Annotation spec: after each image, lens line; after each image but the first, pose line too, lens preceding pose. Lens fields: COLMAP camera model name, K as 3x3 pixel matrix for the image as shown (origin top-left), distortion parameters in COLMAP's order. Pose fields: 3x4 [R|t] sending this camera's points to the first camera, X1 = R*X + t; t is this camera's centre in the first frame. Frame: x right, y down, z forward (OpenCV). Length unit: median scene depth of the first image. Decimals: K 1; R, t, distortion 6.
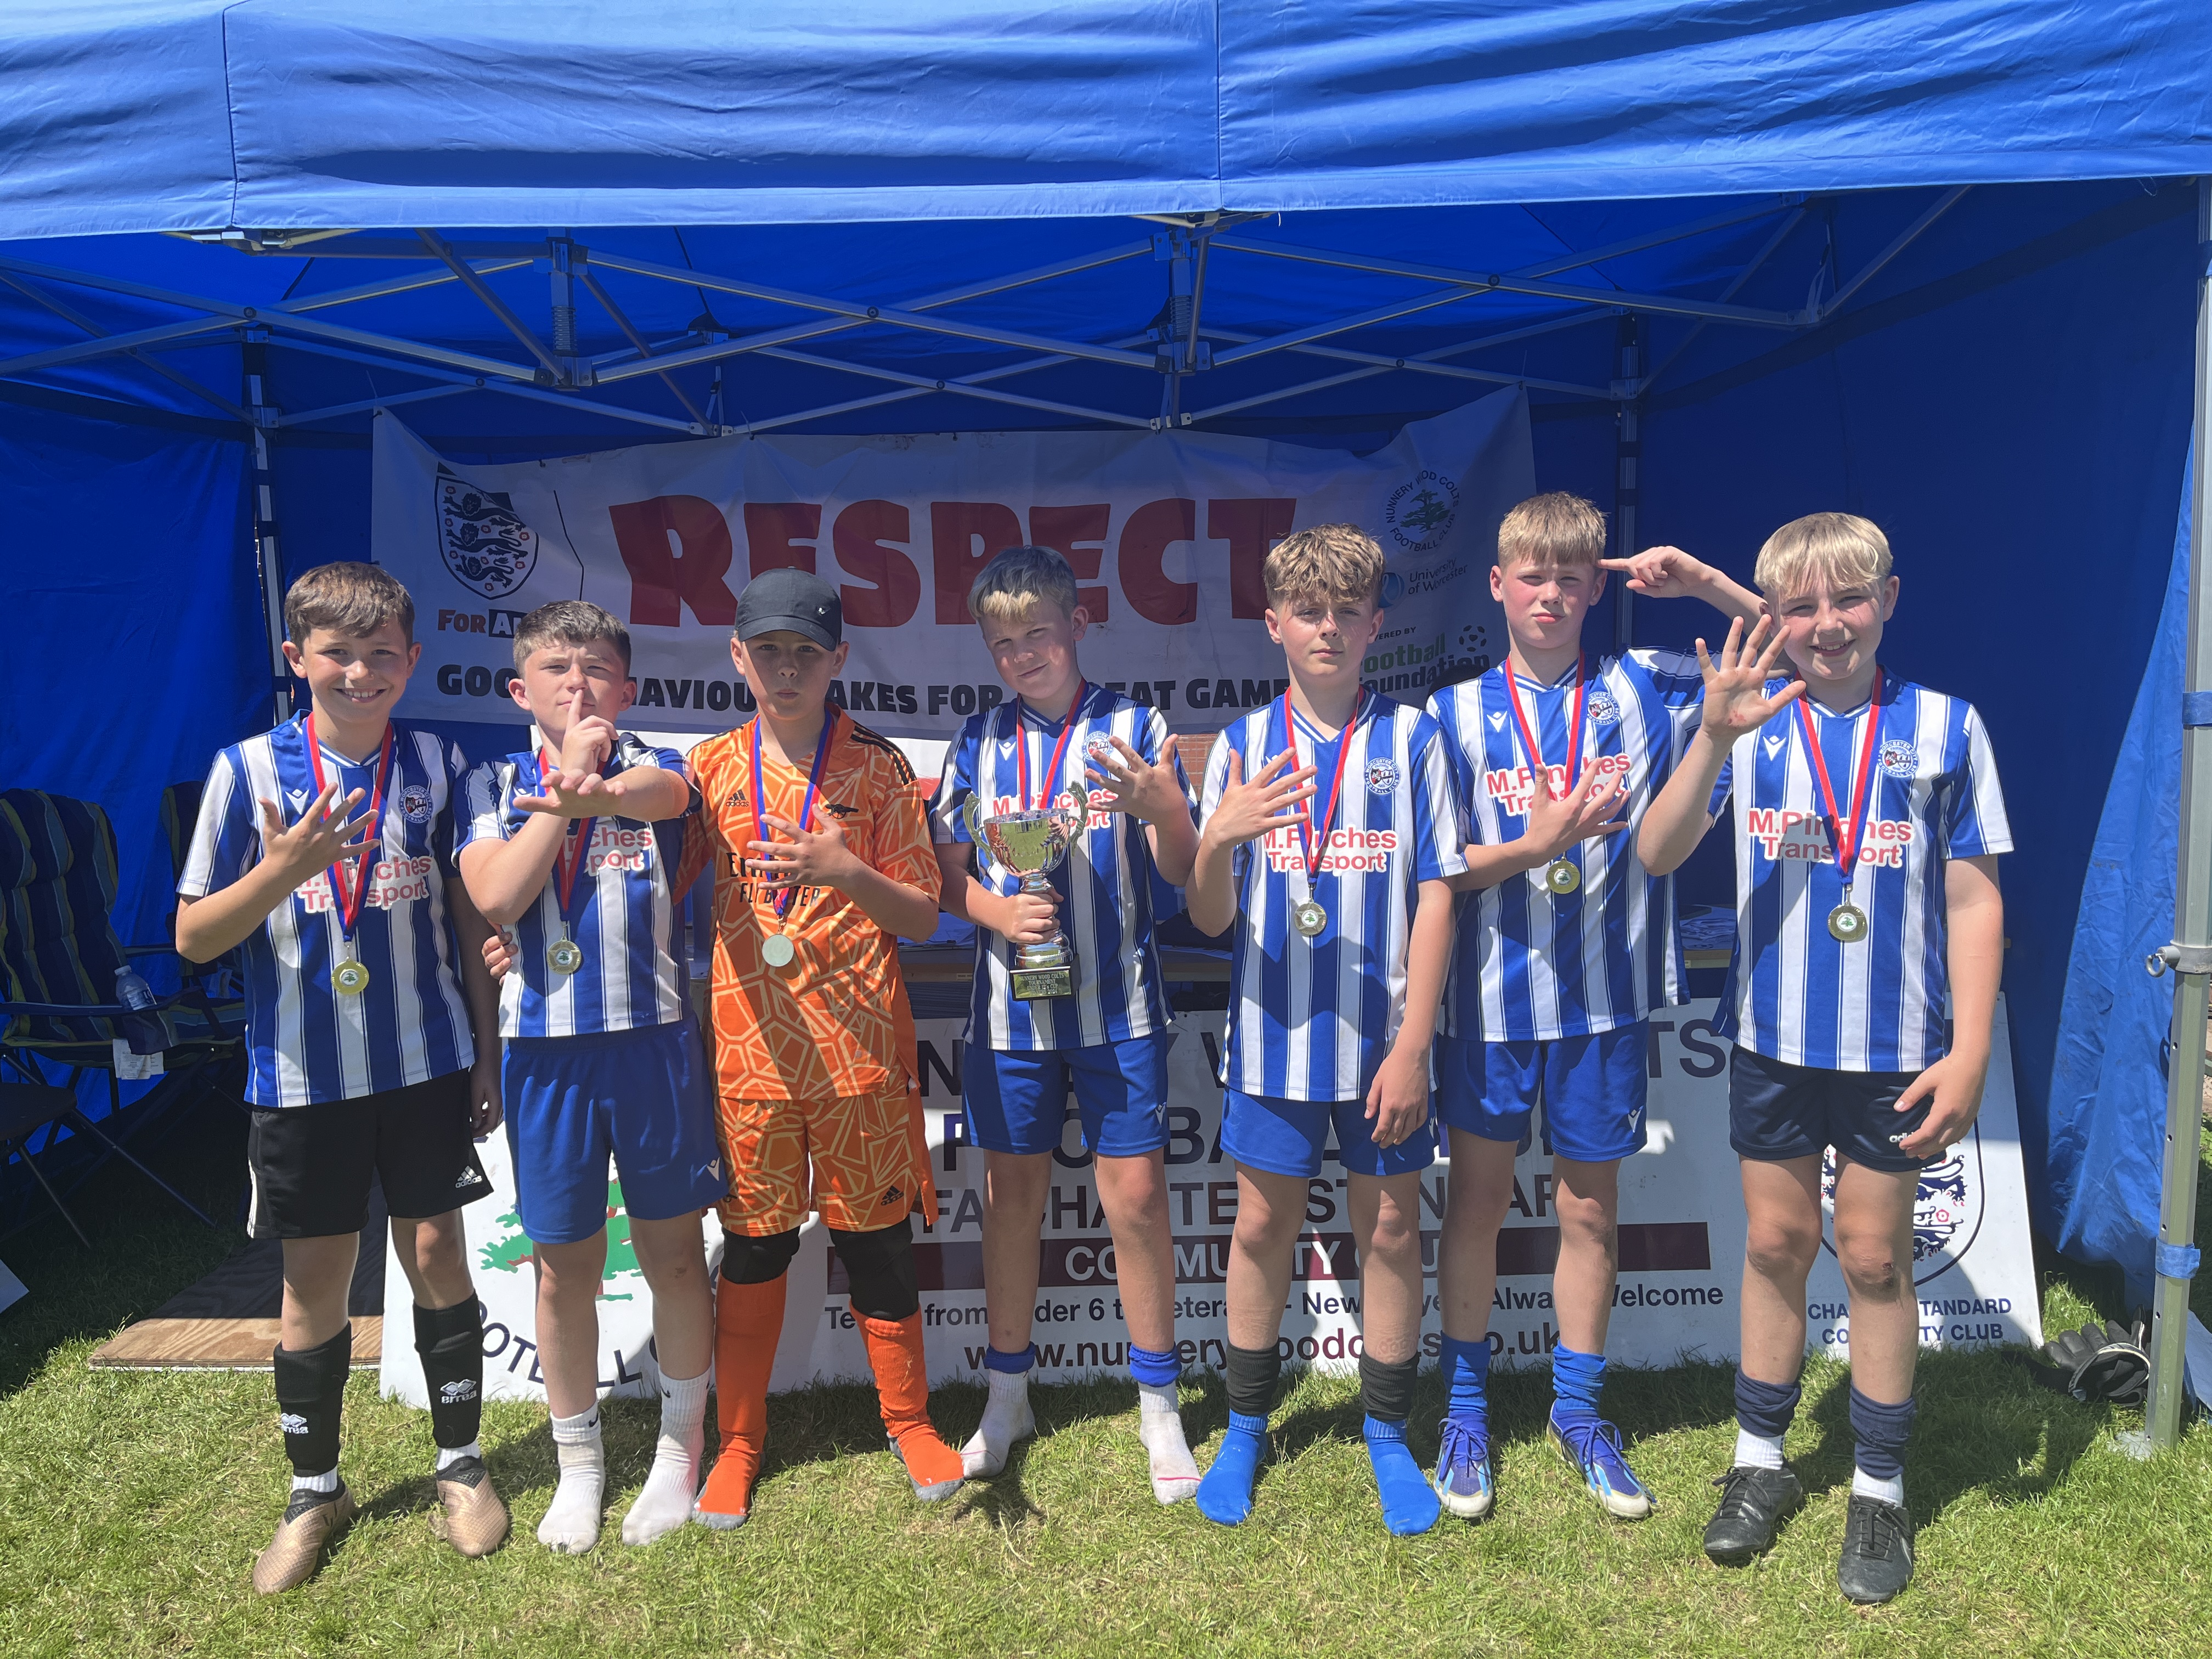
lens RADIAL K [[1678.6, 0, 1103.9], [0, 1678.6, 821.0], [0, 0, 1]] dist [0.060866, -0.067732]
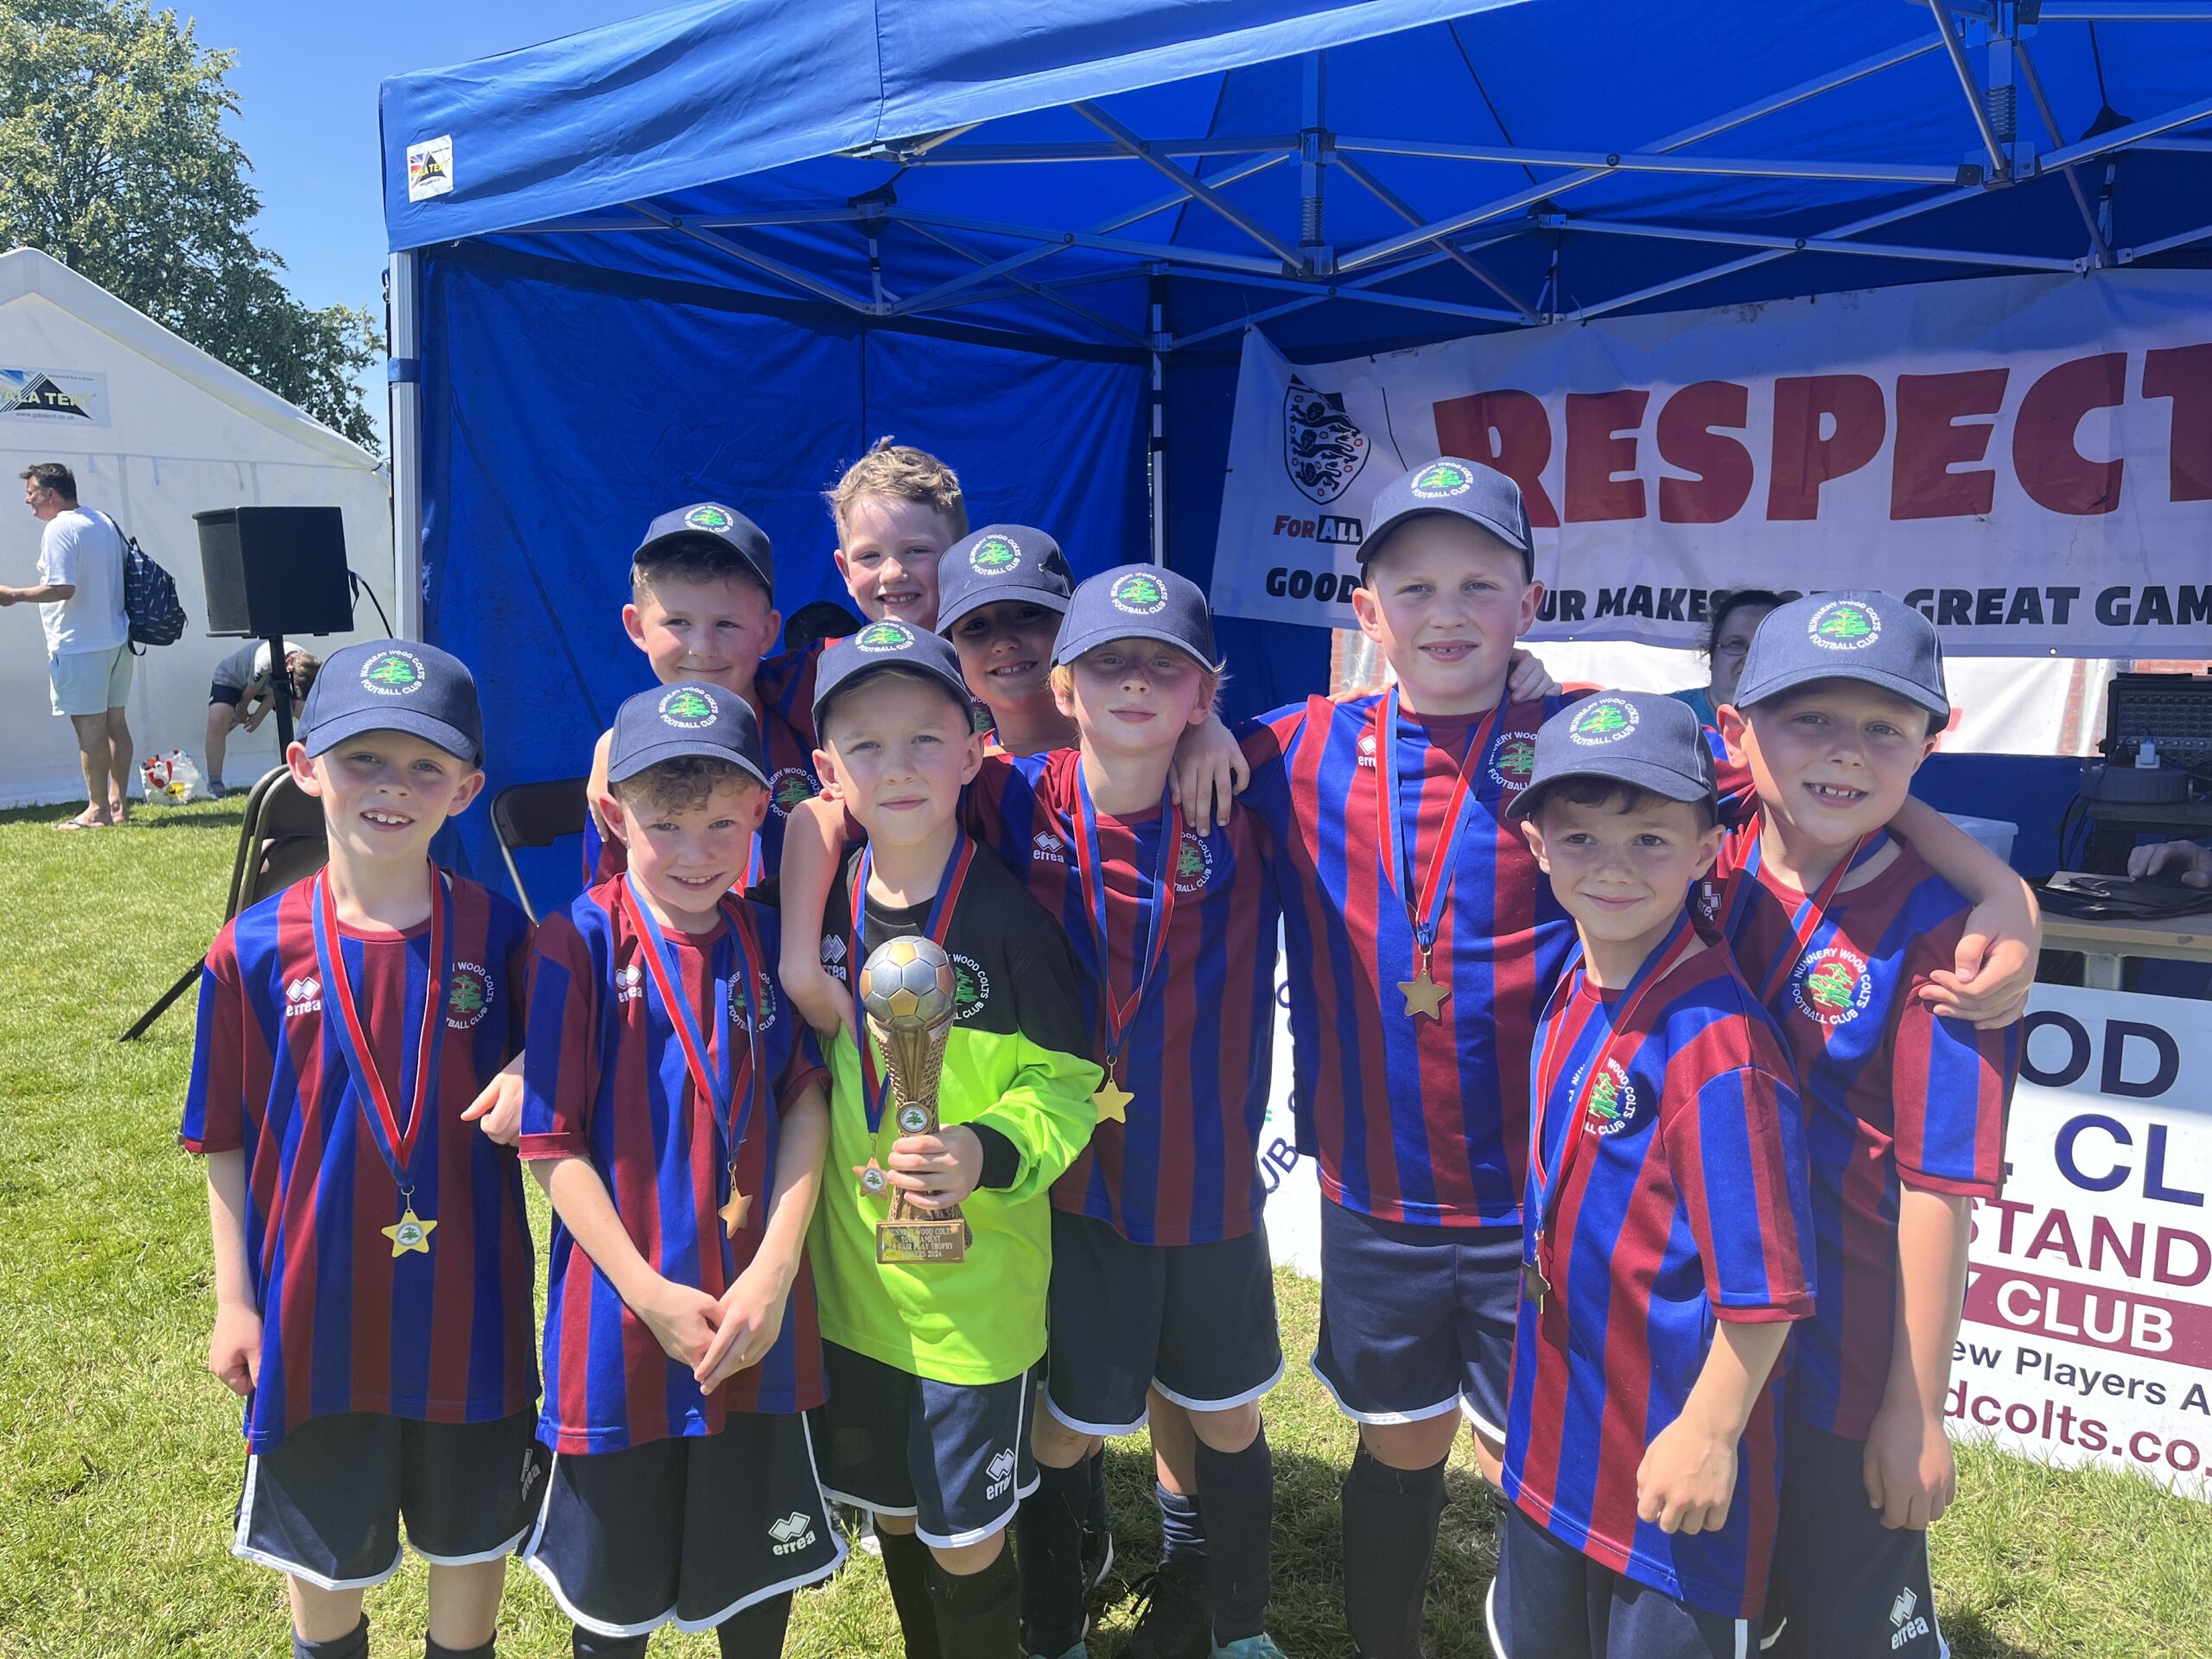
lens RADIAL K [[1678.6, 0, 1147.7], [0, 1678.6, 828.8], [0, 0, 1]] dist [0.060866, -0.067732]
pose [[0.825596, 0.090744, -0.556917, 0.201589], [-0.066894, 0.995764, 0.063083, 0.014892], [0.560282, -0.014827, 0.828169, 0.107761]]
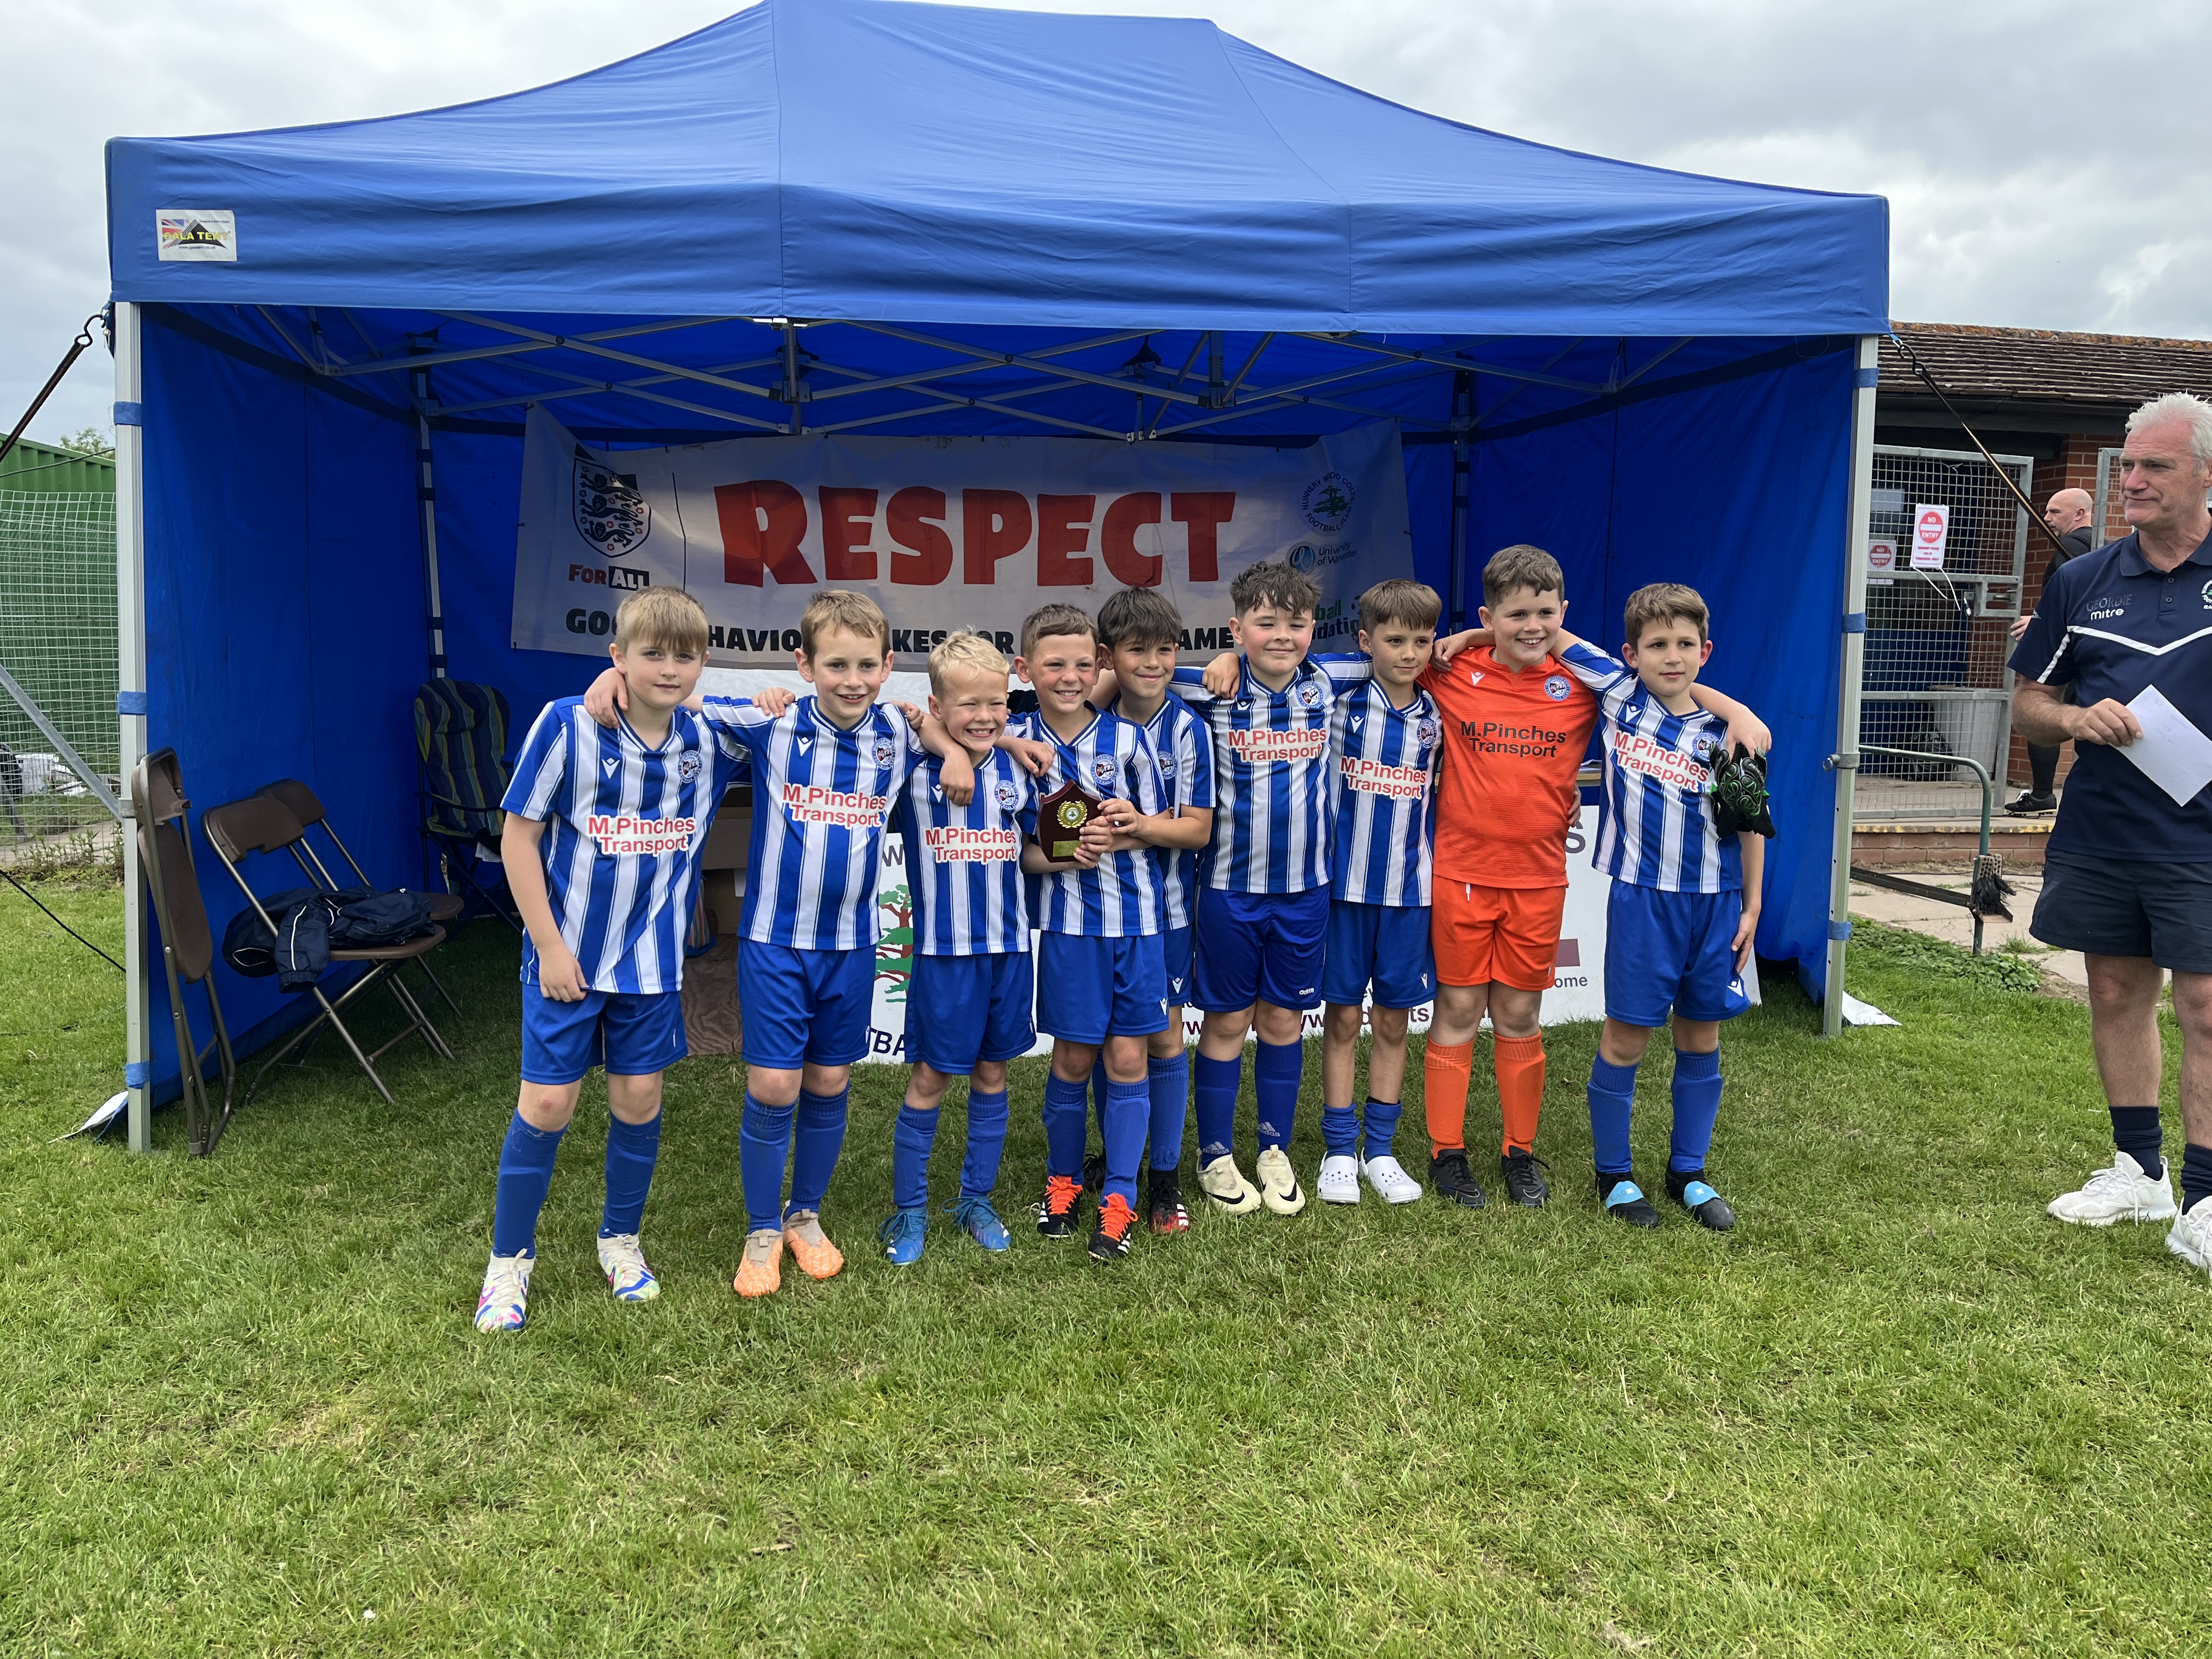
lens RADIAL K [[1678.6, 0, 1105.8], [0, 1678.6, 833.6], [0, 0, 1]] dist [0.060866, -0.067732]
pose [[0.983377, -0.008946, 0.181353, -0.330870], [0.007121, 0.999917, 0.010711, 0.093399], [-0.181434, -0.009241, 0.983360, -0.451882]]
